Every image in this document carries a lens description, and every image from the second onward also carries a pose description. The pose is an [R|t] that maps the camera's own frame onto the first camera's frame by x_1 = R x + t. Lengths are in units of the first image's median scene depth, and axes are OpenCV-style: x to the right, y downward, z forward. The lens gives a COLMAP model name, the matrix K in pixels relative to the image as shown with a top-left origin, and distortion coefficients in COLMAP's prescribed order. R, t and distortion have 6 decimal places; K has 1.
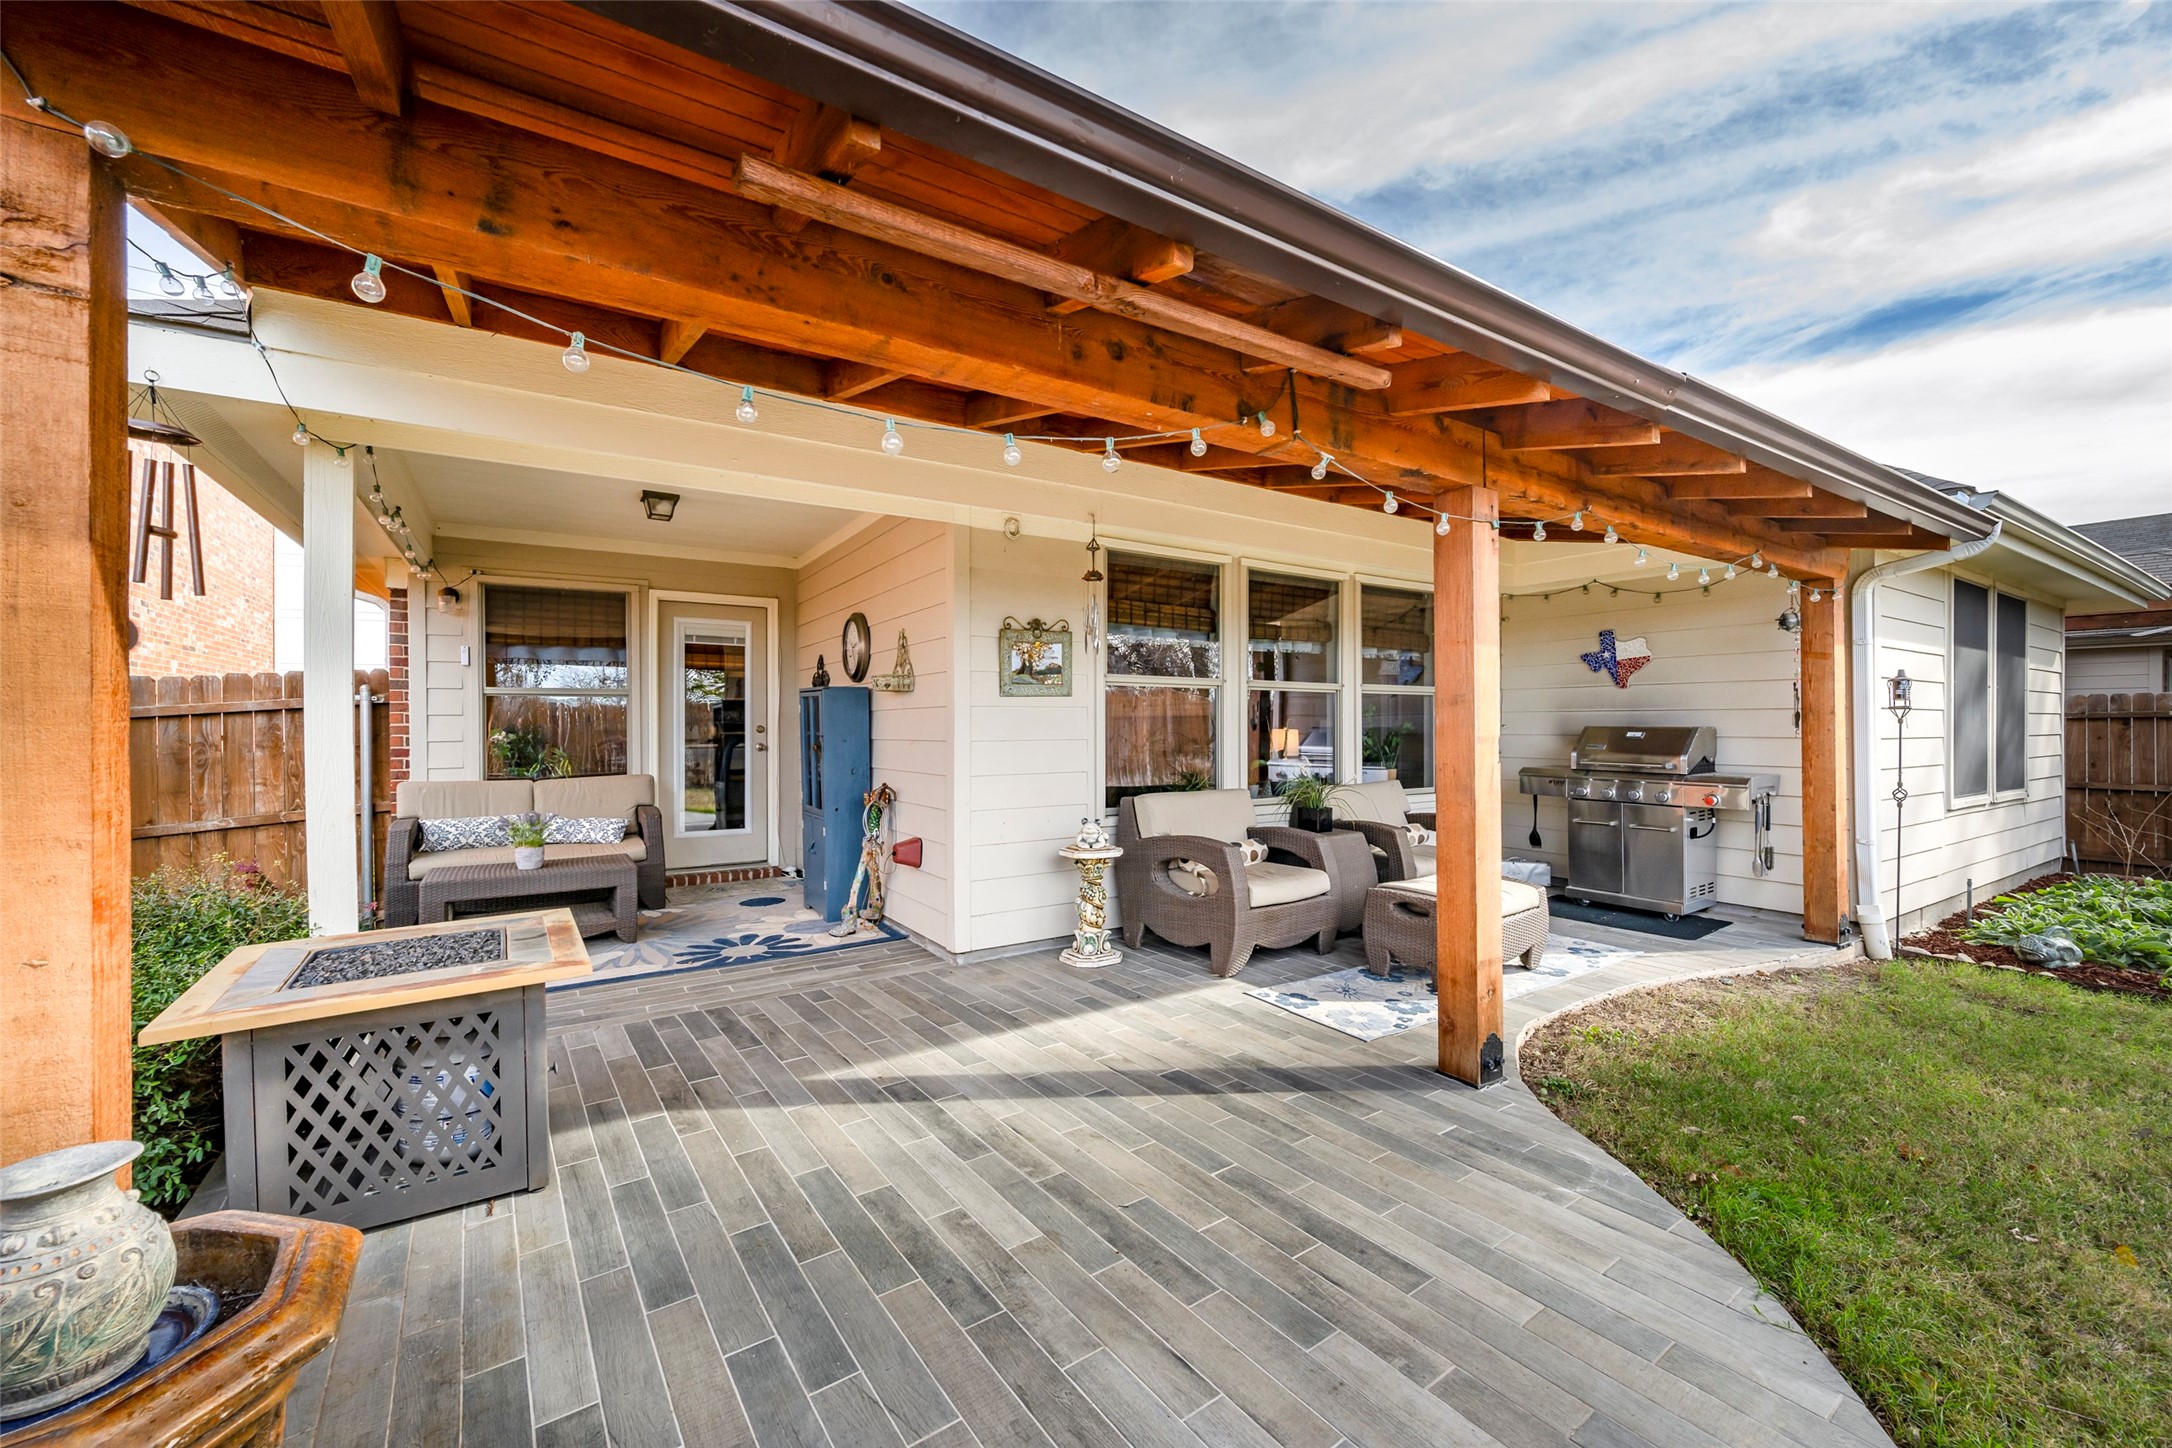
lens RADIAL K [[922.3, 0, 1178.9], [0, 922.3, 711.4], [0, 0, 1]] dist [0.056918, 0.000058]
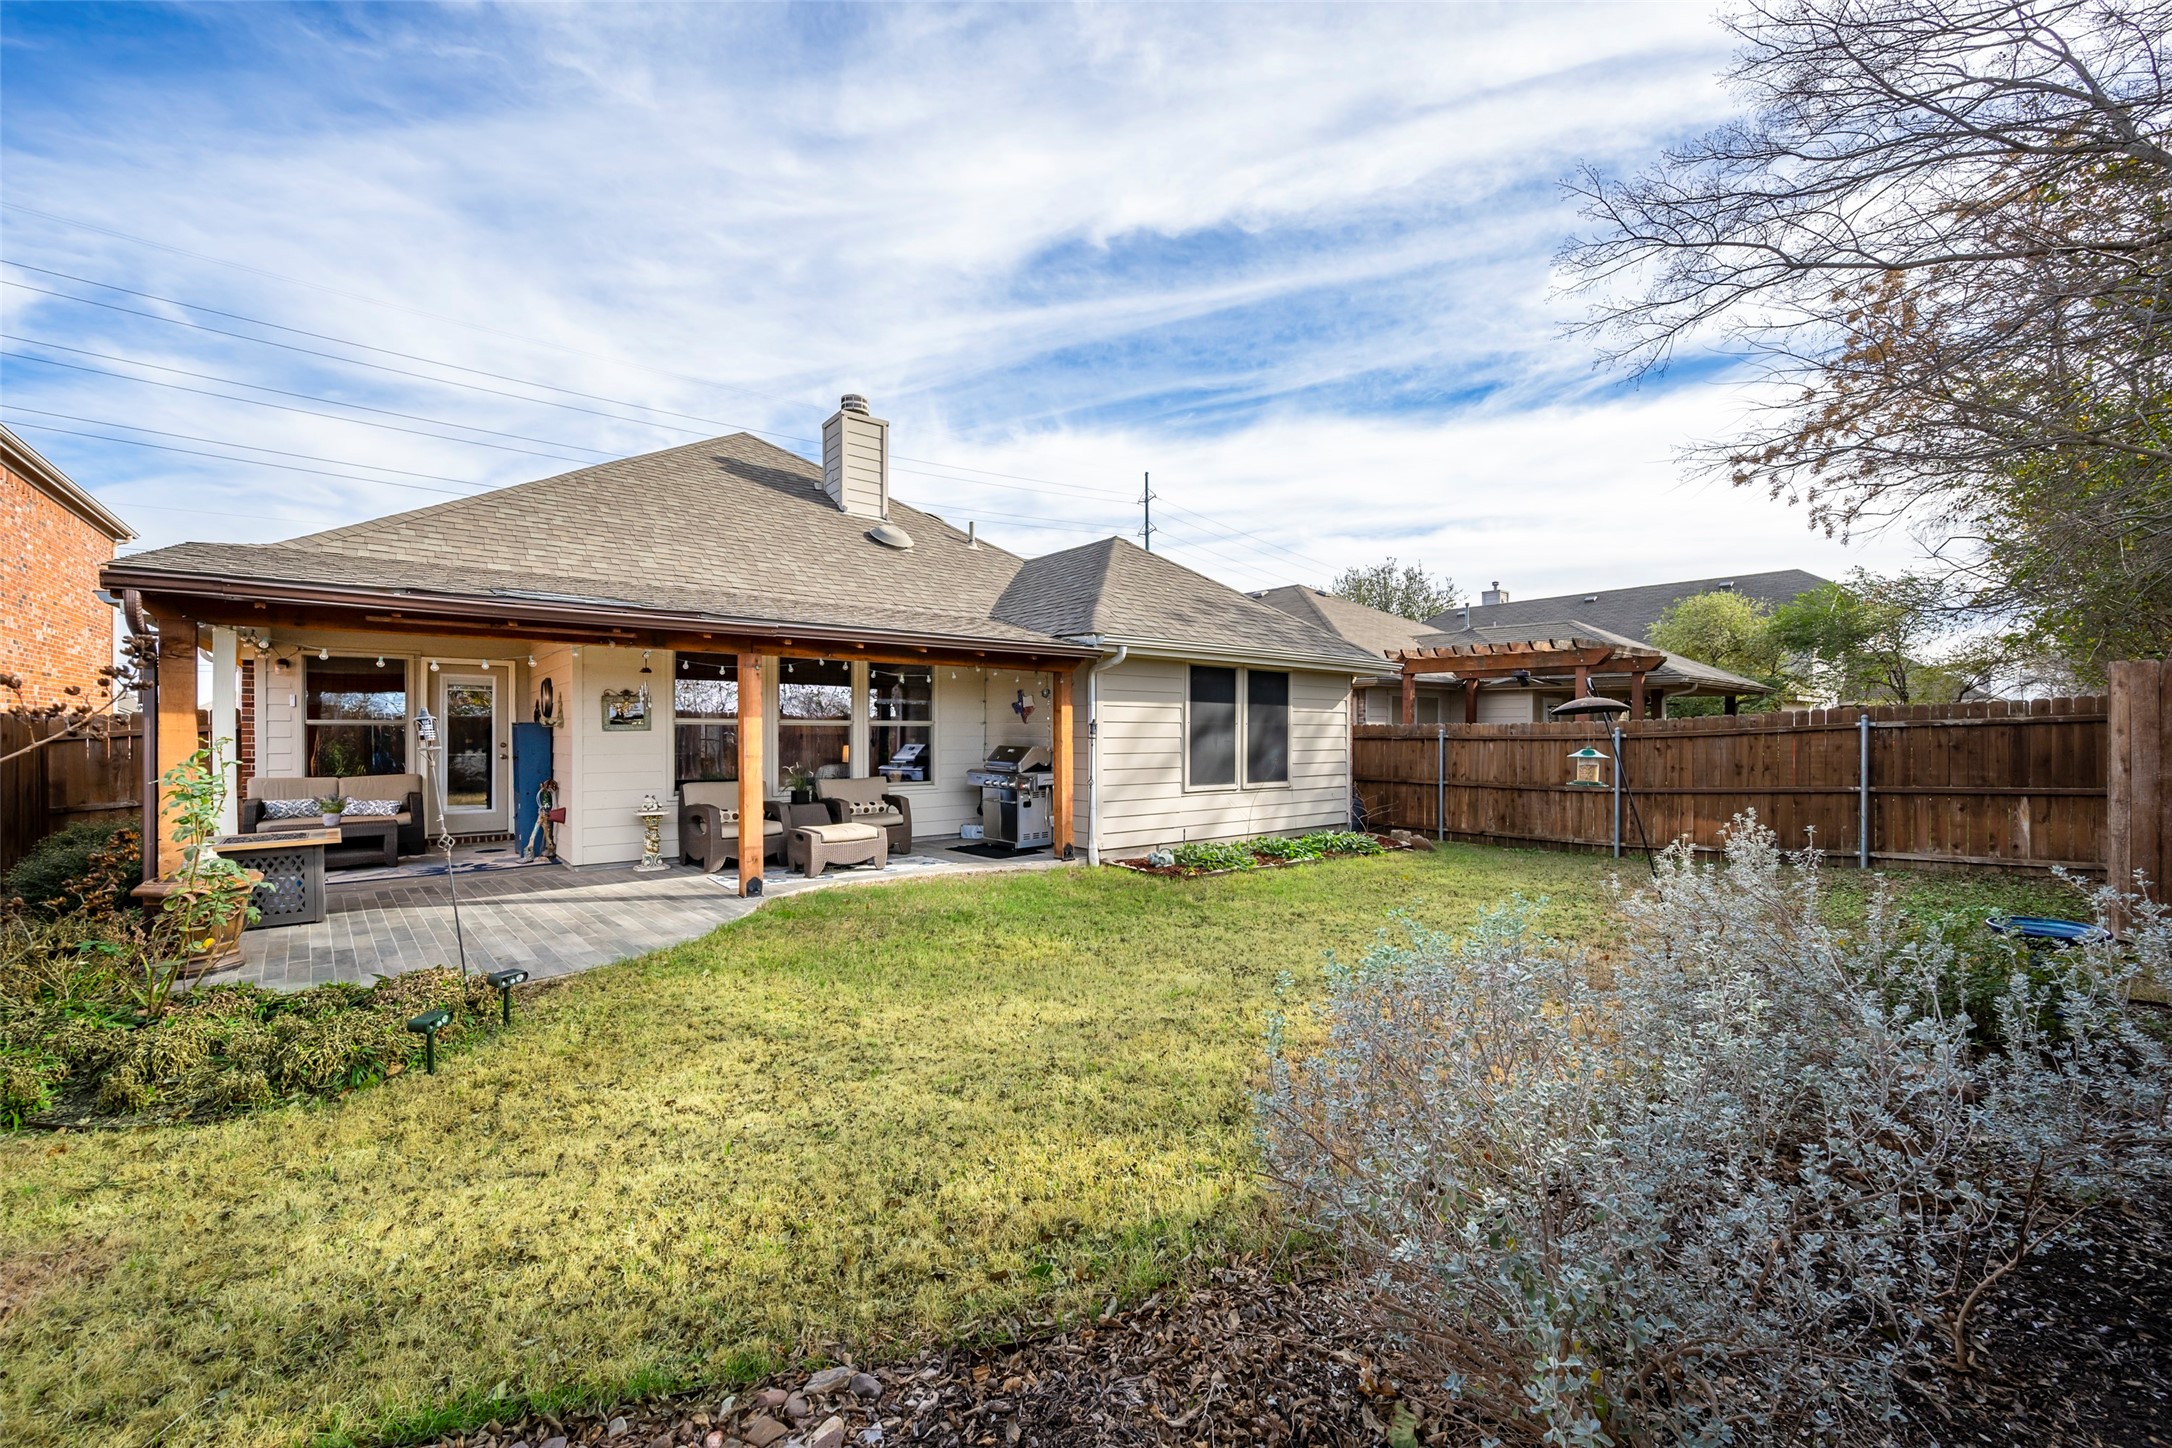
lens RADIAL K [[877.9, 0, 1086.0], [0, 877.9, 724.0], [0, 0, 1]] dist [0.082512, 0.000021]
pose [[0.998186, 0.004804, 0.060017, 0.514077], [-0.005014, 0.999982, 0.003350, -0.031209], [-0.059999, -0.003645, 0.998192, -0.676420]]
